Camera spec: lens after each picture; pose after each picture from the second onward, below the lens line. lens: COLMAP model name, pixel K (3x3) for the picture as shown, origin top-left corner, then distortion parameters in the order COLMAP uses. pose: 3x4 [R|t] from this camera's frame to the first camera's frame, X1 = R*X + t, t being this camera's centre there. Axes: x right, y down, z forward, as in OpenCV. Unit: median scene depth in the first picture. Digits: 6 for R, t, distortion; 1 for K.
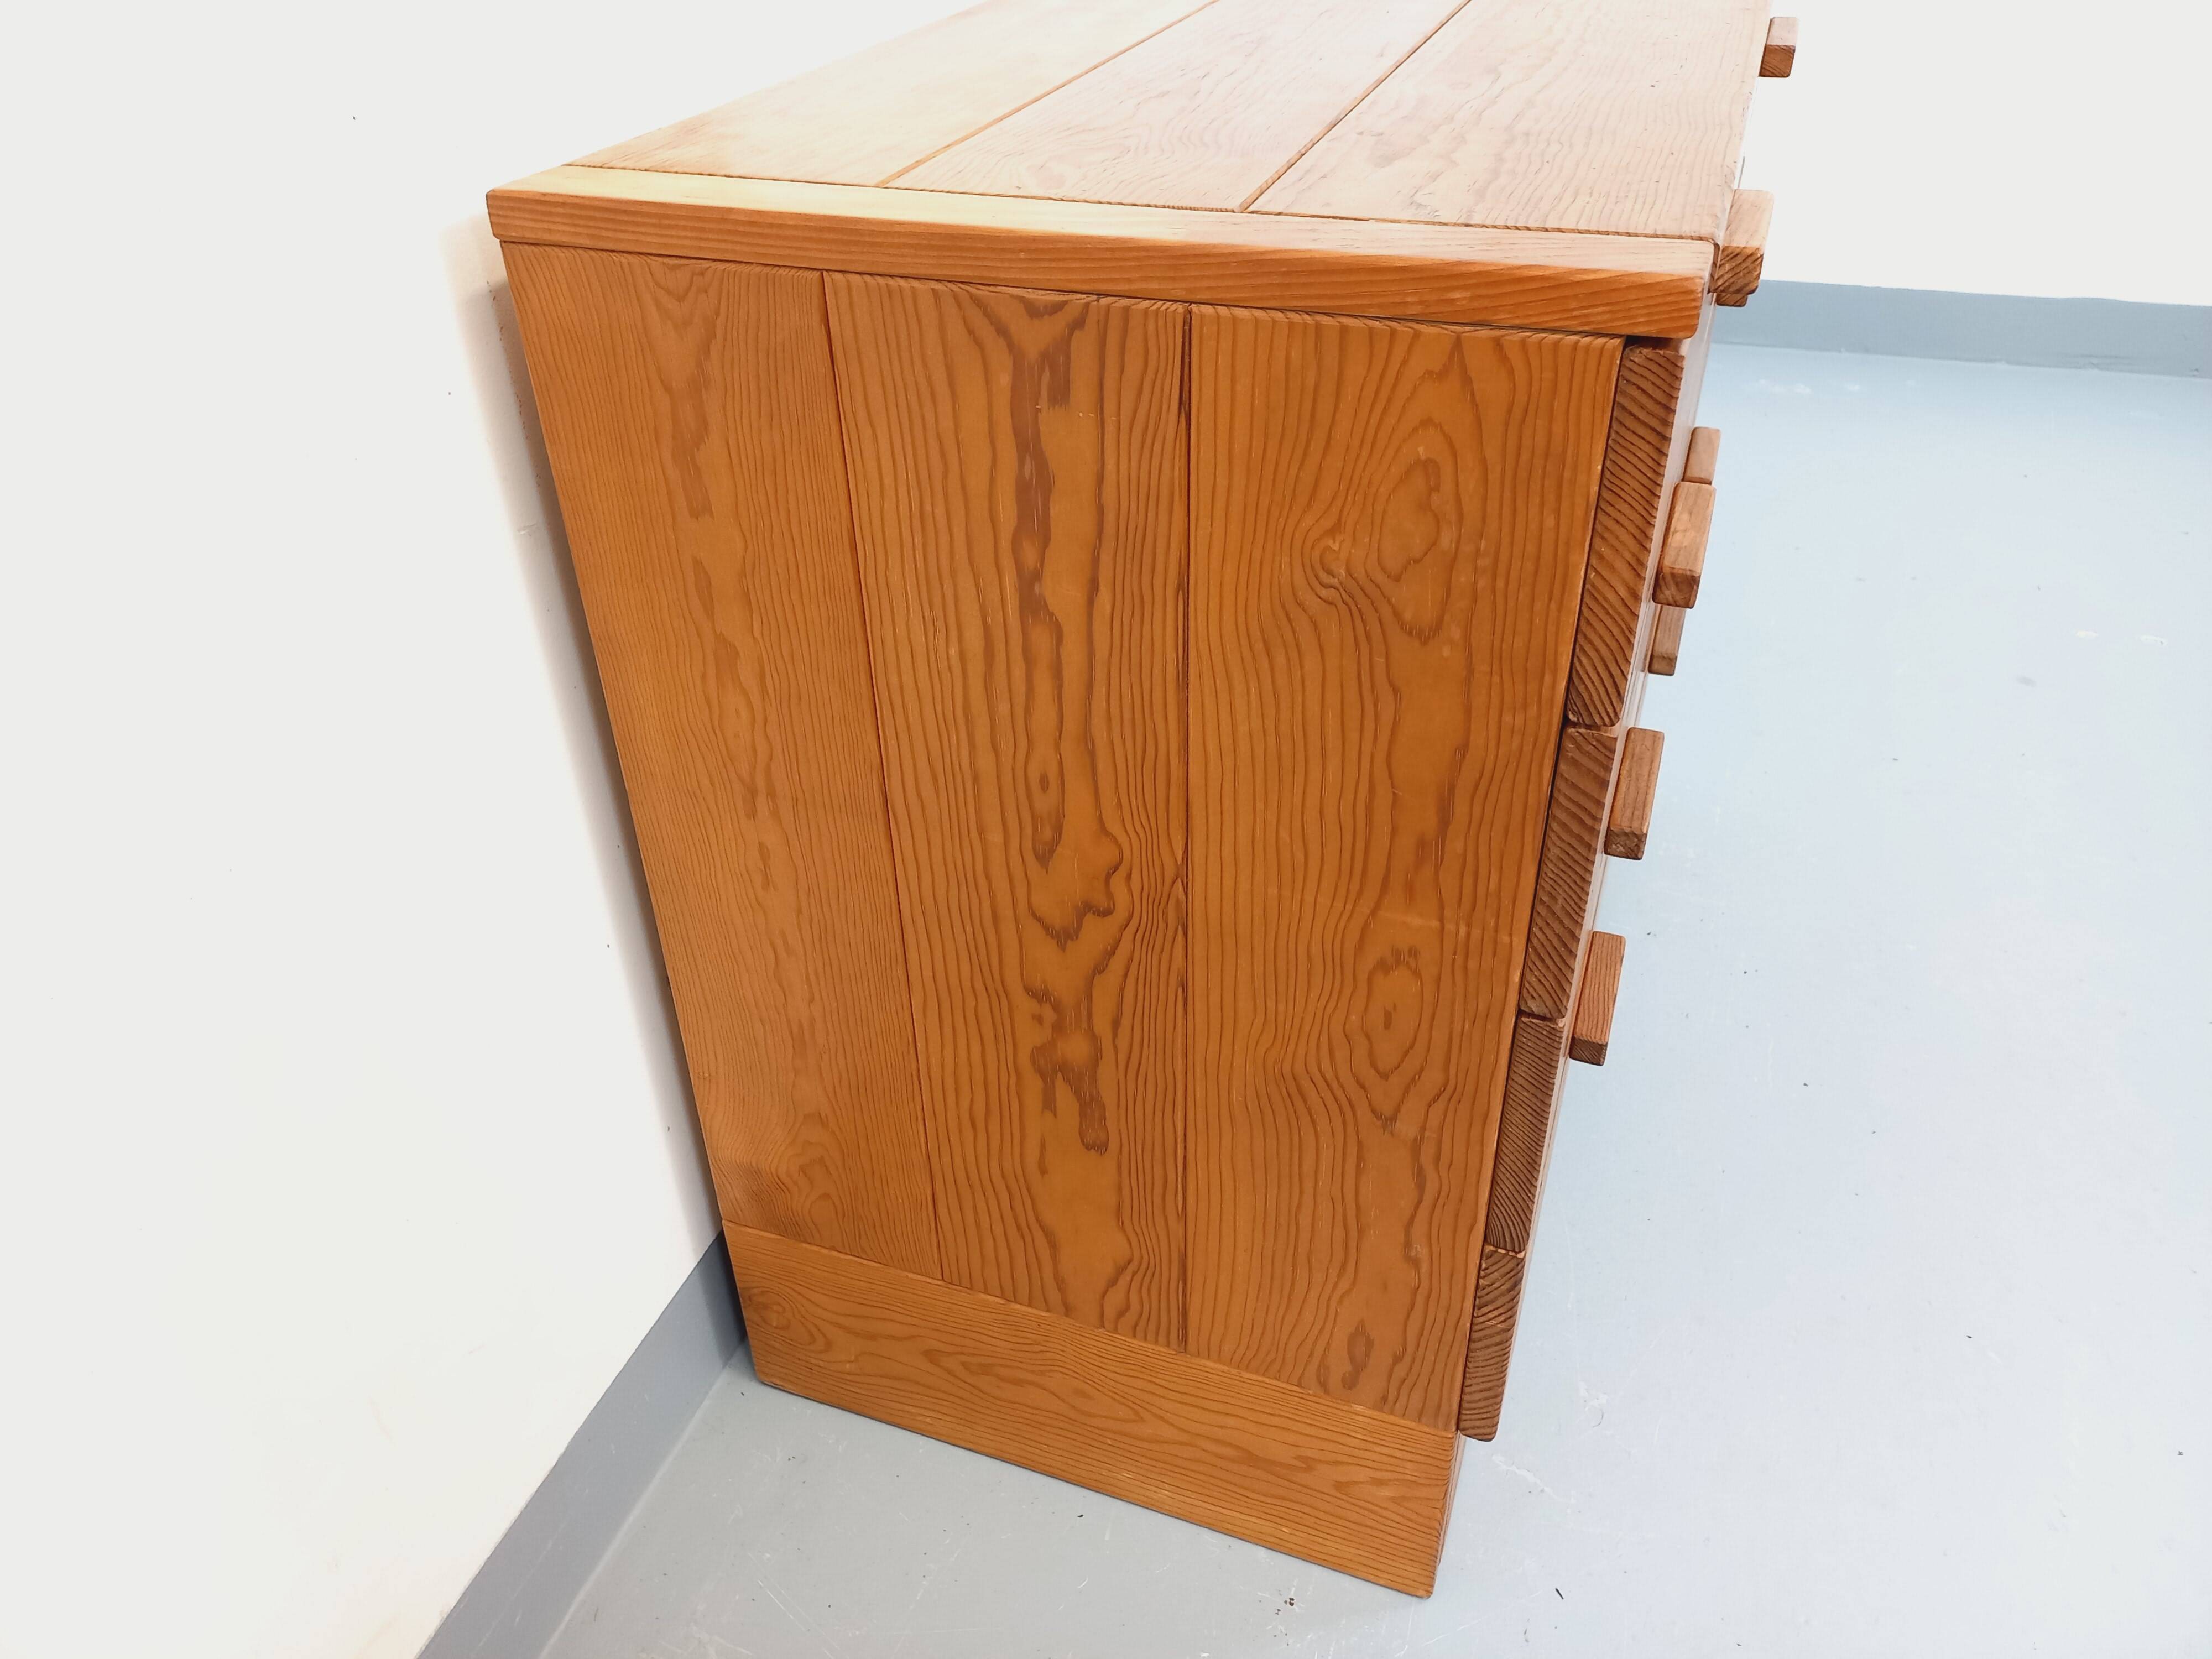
lens RADIAL K [[1628.5, 0, 1097.9], [0, 1628.5, 812.9], [0, 0, 1]] dist [0.070034, -0.060390]
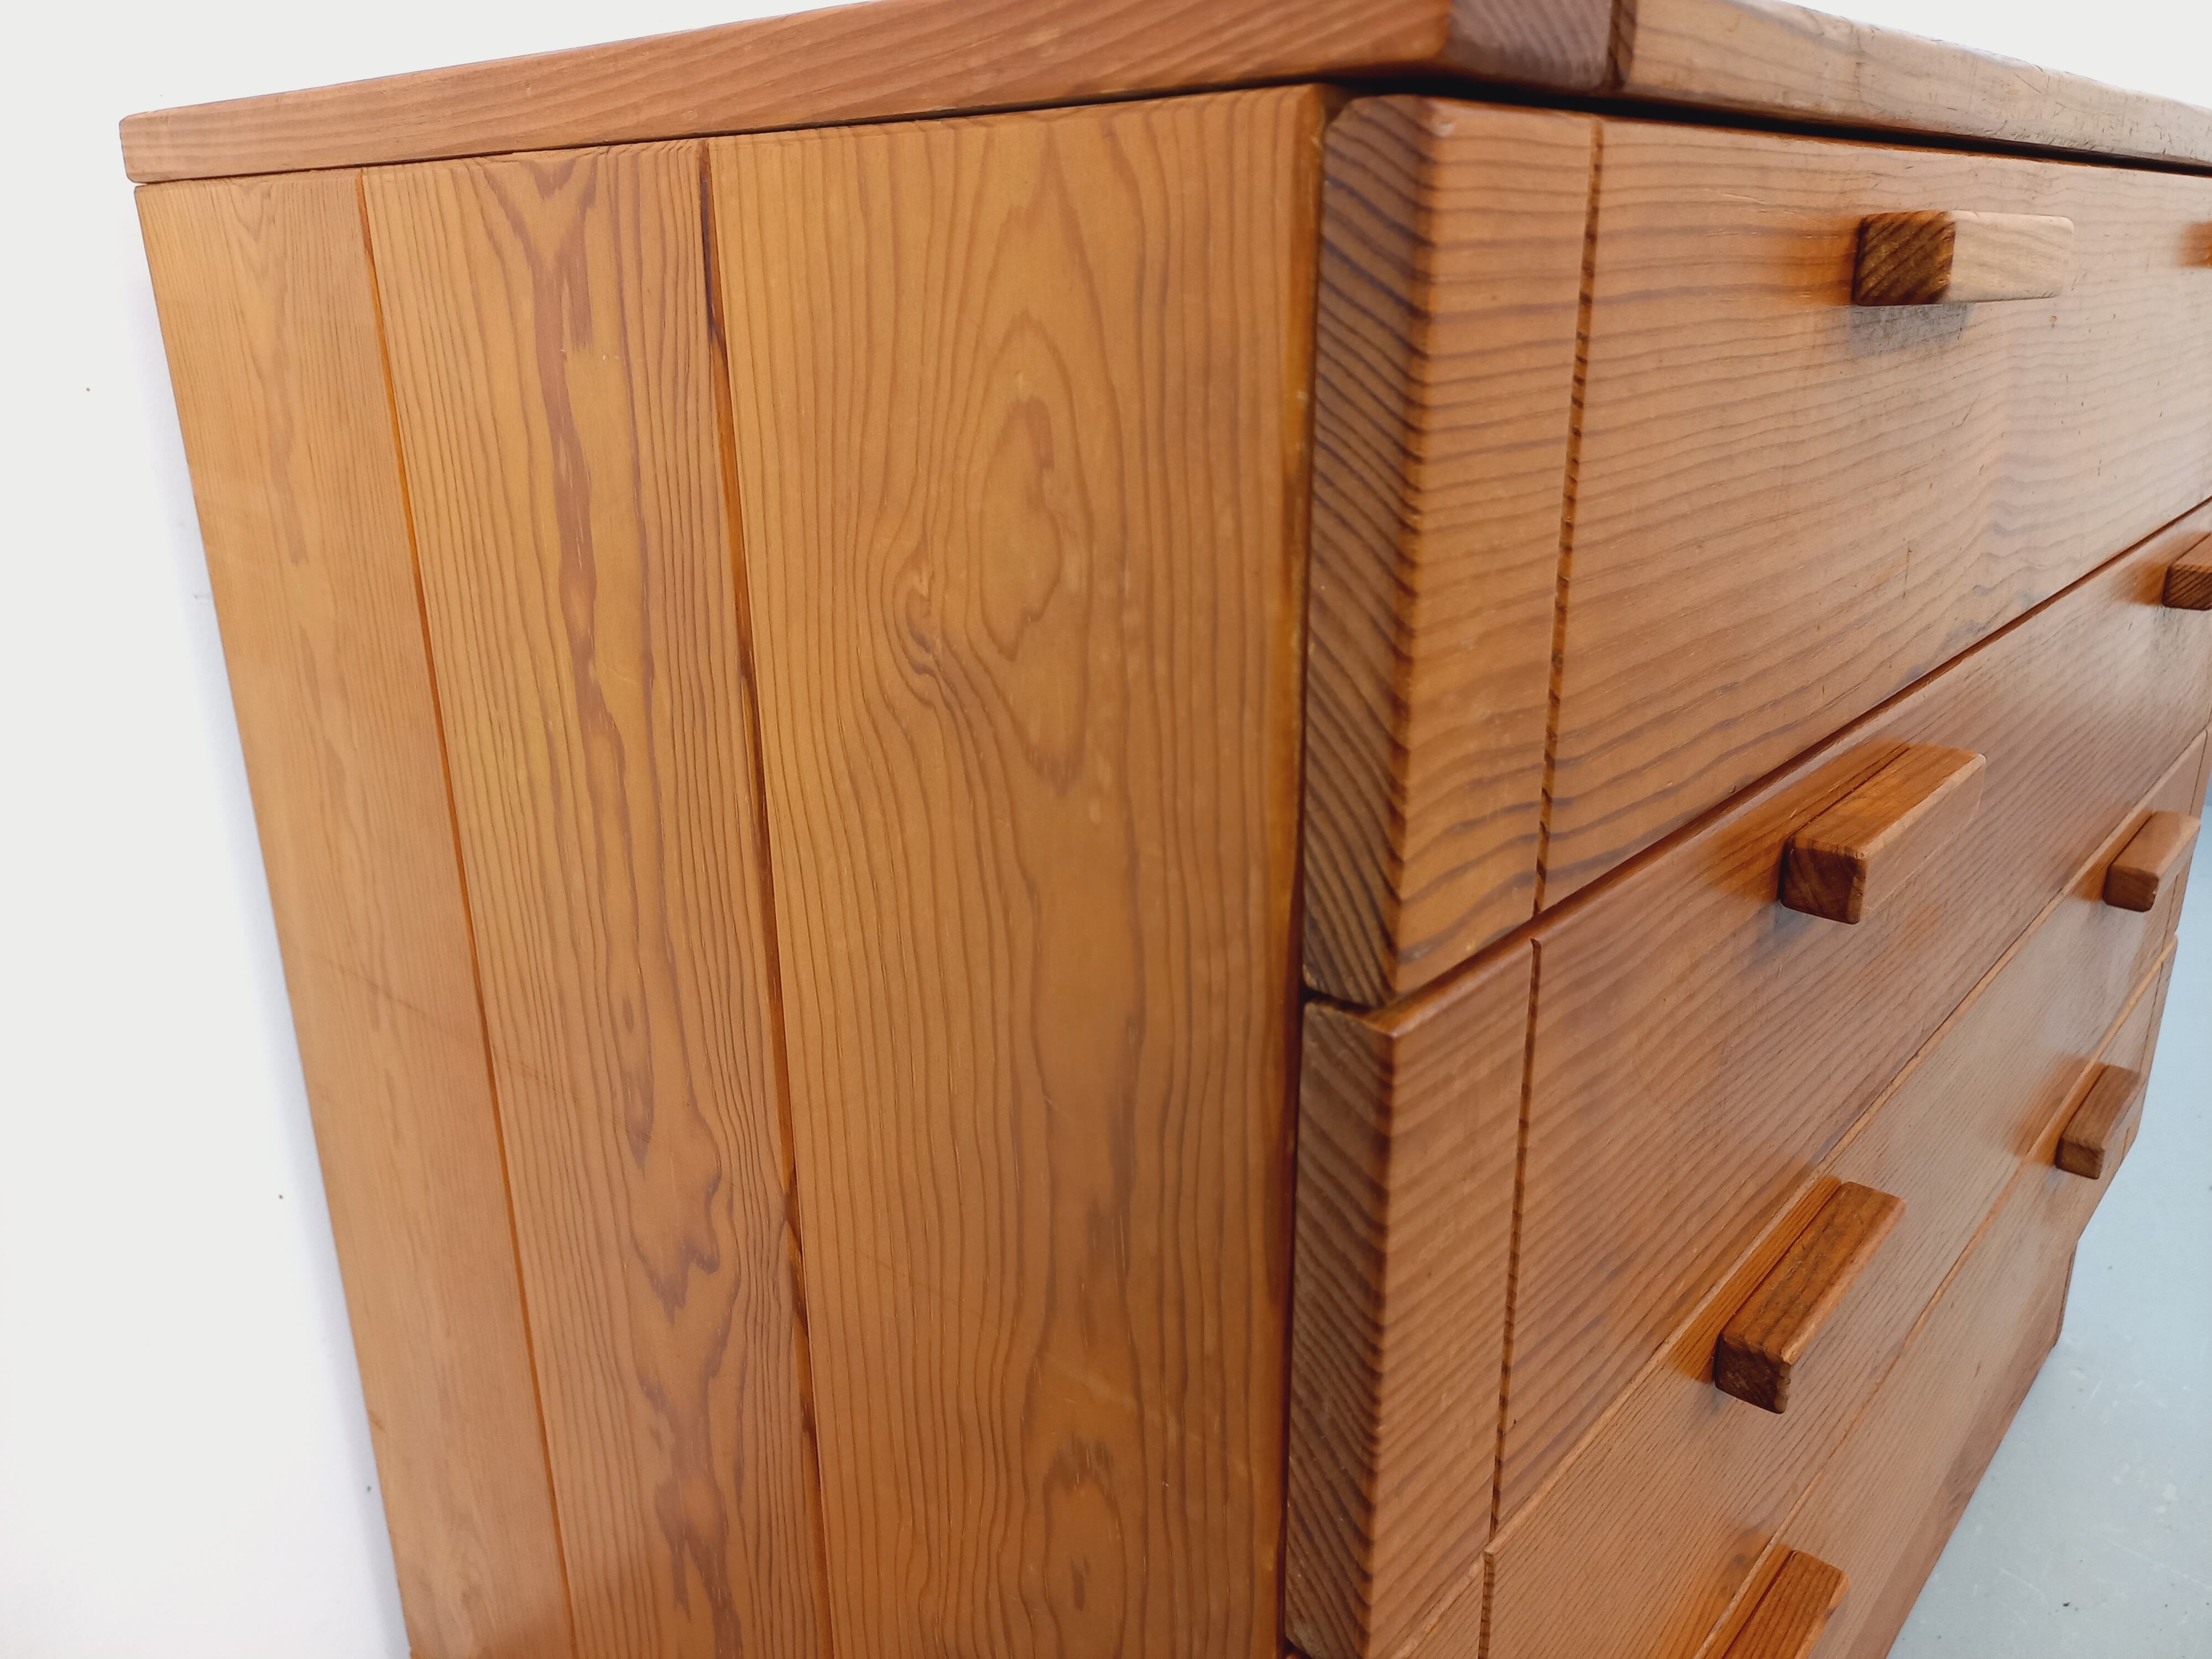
lens RADIAL K [[1628.9, 0, 1113.1], [0, 1628.9, 807.3], [0, 0, 1]] dist [0.067432, -0.055613]
pose [[0.937135, 0.124327, -0.326070, 0.339294], [-0.206634, 0.950662, -0.231396, 0.012413], [0.281214, 0.284227, 0.916588, 0.486107]]
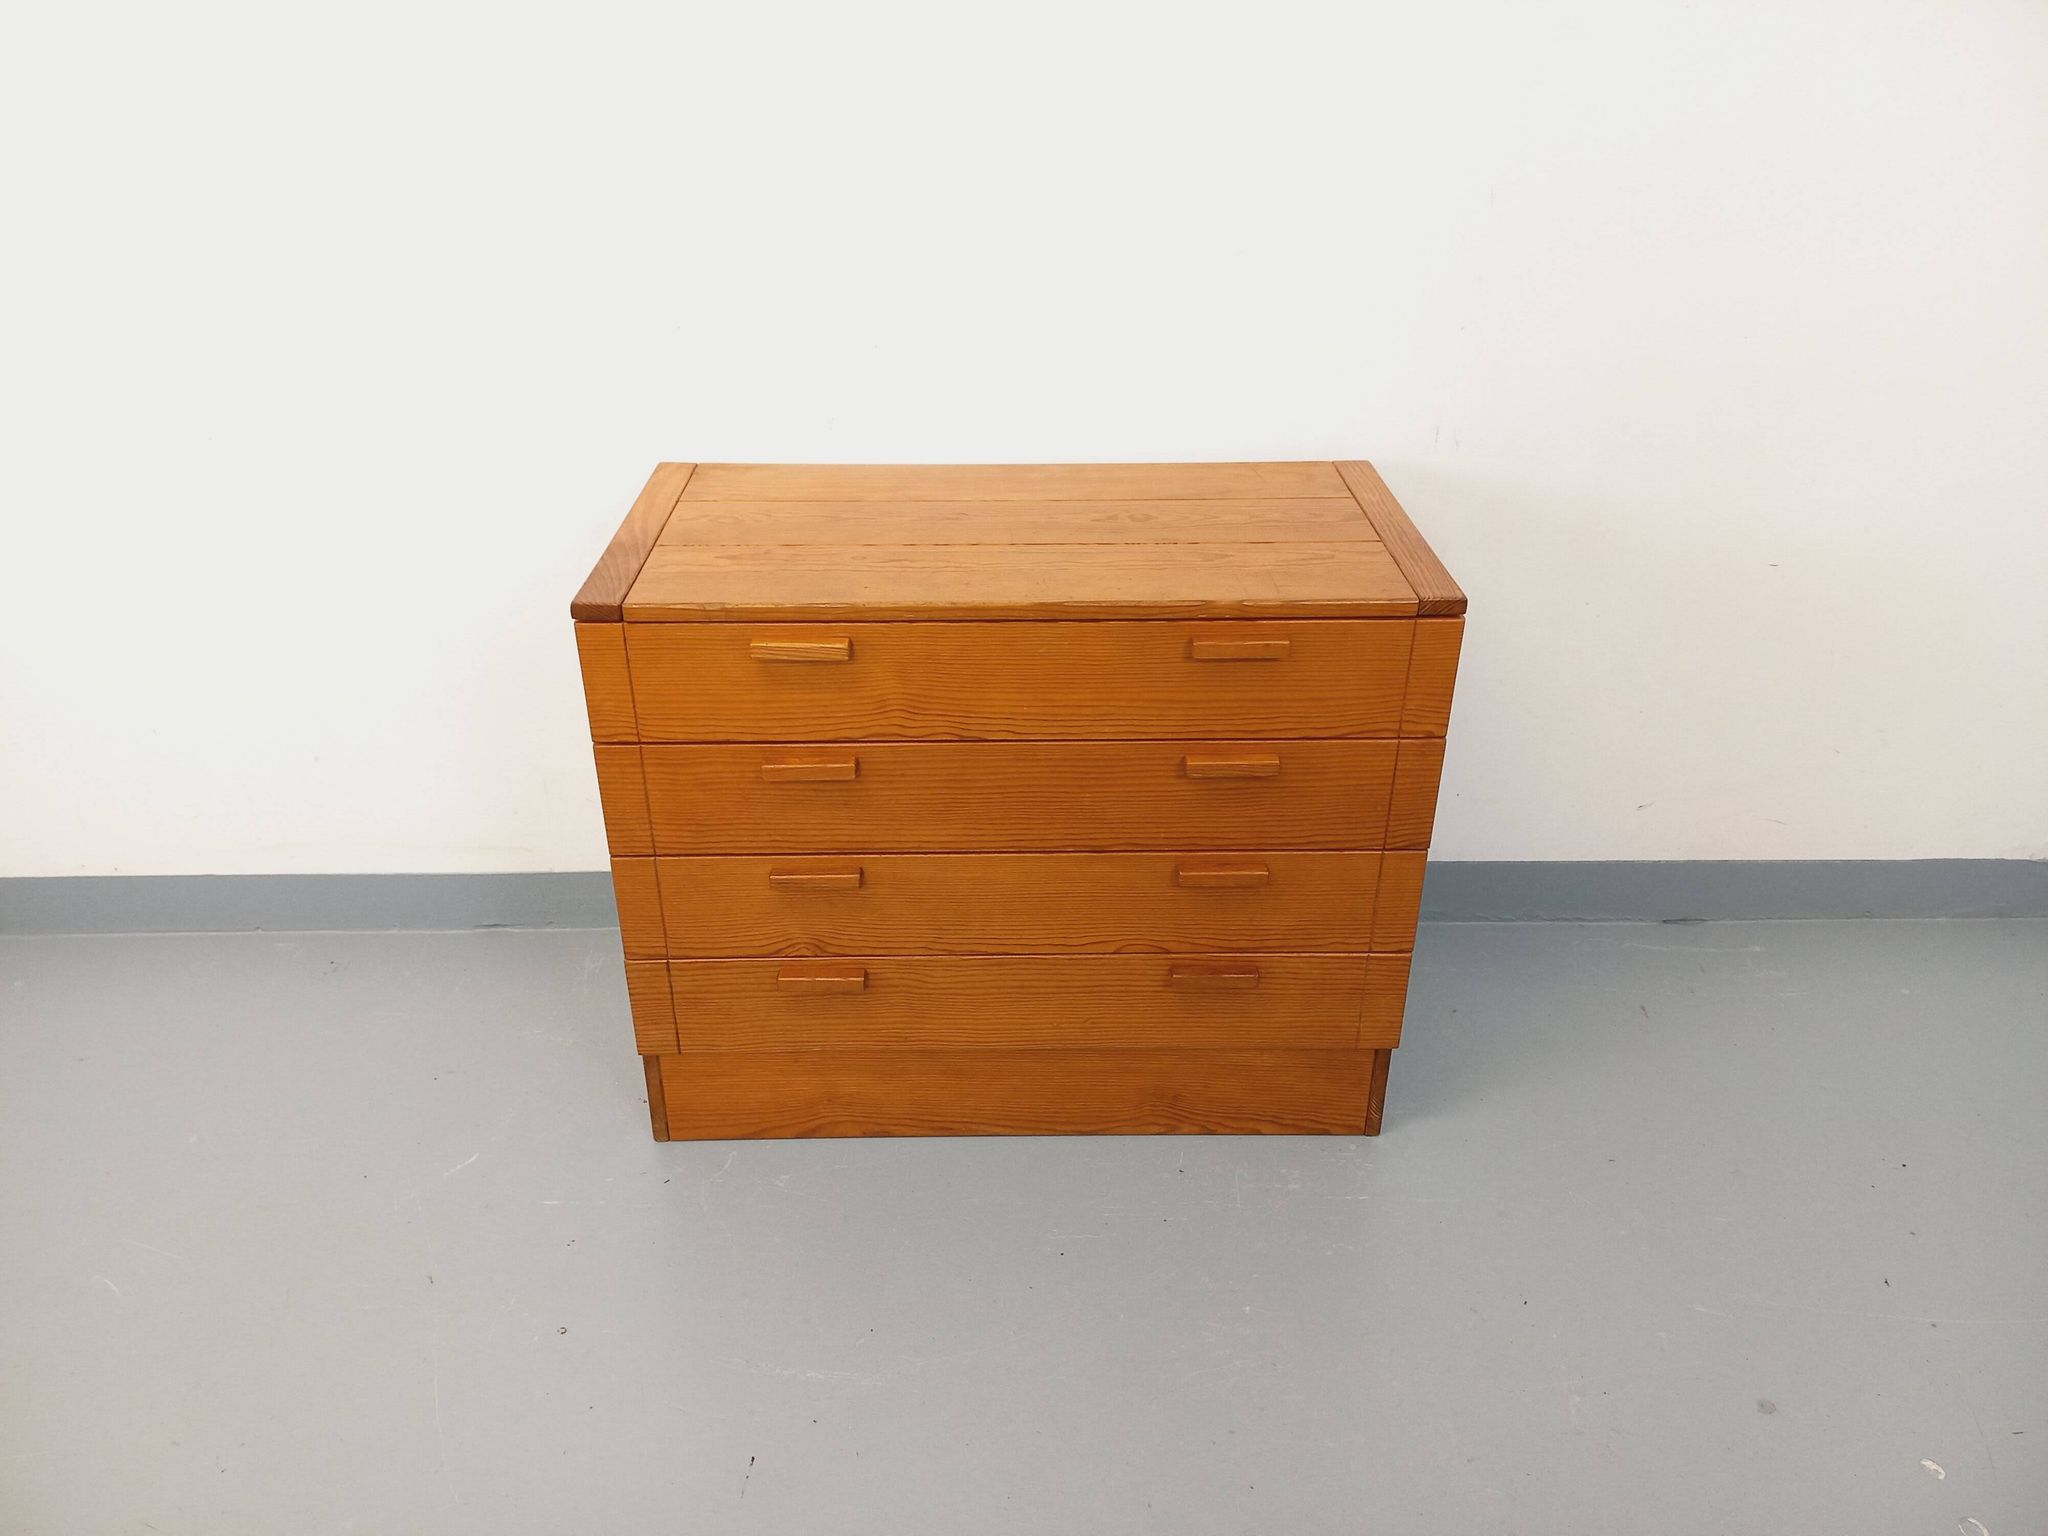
lens RADIAL K [[1507.7, 0, 1016.2], [0, 1507.7, 743.8], [0, 0, 1]] dist [0.070034, -0.060390]
pose [[0.360971, 0.470785, -0.805022, 2.420163], [-0.535060, 0.811561, 0.234689, -0.951857], [0.763813, 0.346020, 0.544848, 0.099099]]
